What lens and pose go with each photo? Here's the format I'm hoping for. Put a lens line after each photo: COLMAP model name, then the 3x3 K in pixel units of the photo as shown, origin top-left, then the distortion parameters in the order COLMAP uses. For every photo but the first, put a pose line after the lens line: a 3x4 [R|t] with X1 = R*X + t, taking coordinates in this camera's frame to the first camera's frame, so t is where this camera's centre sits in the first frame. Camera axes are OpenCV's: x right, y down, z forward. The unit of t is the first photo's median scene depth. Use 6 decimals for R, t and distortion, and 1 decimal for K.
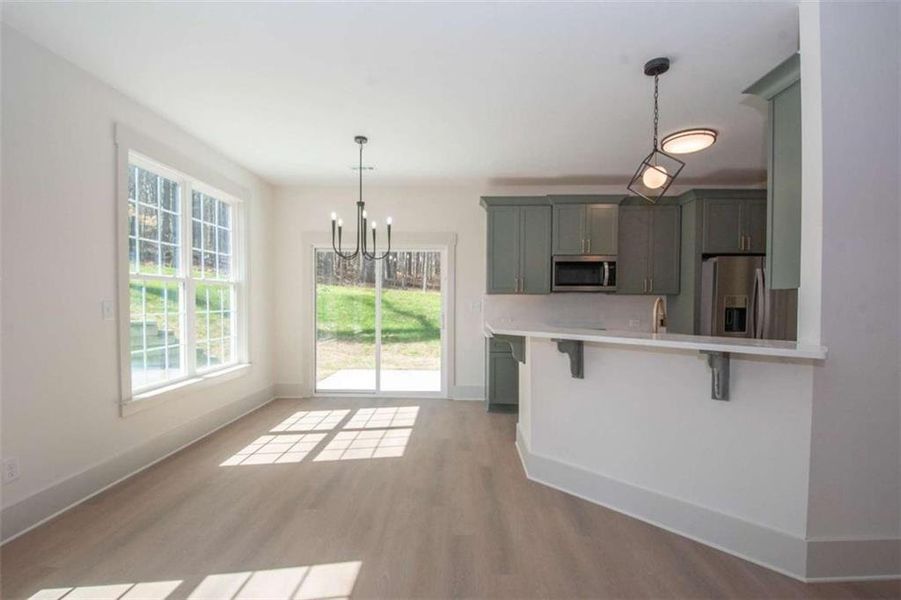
lens RADIAL K [[404.0, 0, 446.7], [0, 404.0, 299.6], [0, 0, 1]] dist [-0.017014, -0.000616]
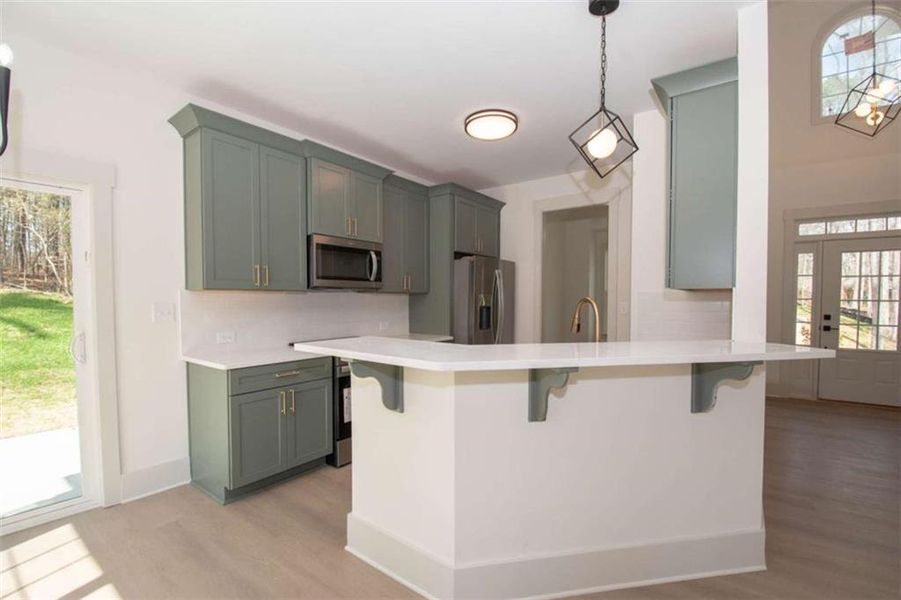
lens RADIAL K [[404.0, 0, 451.8], [0, 404.0, 307.3], [0, 0, 1]] dist [-0.017014, -0.000616]
pose [[0.567565, -0.018683, 0.823117, -0.169435], [0.001604, 0.999766, 0.021587, -0.001349], [-0.823327, -0.010932, 0.567462, 0.452513]]
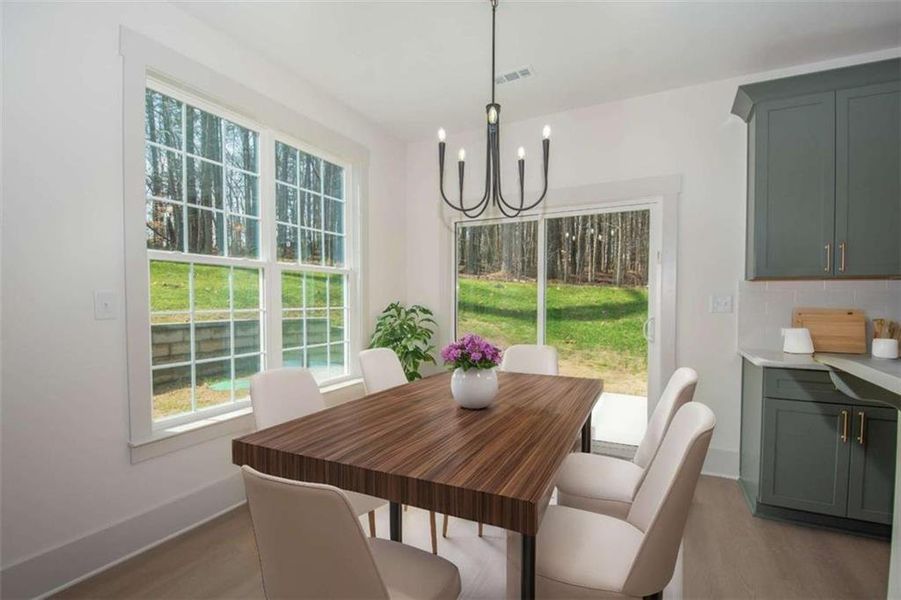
lens RADIAL K [[404.0, 0, 447.7], [0, 404.0, 306.0], [0, 0, 1]] dist [-0.017014, -0.000616]
pose [[0.900380, 0.008396, -0.435023, -0.028055], [0.001289, 0.999758, 0.021965, 0.009074], [0.435102, -0.020338, 0.900151, 0.413256]]
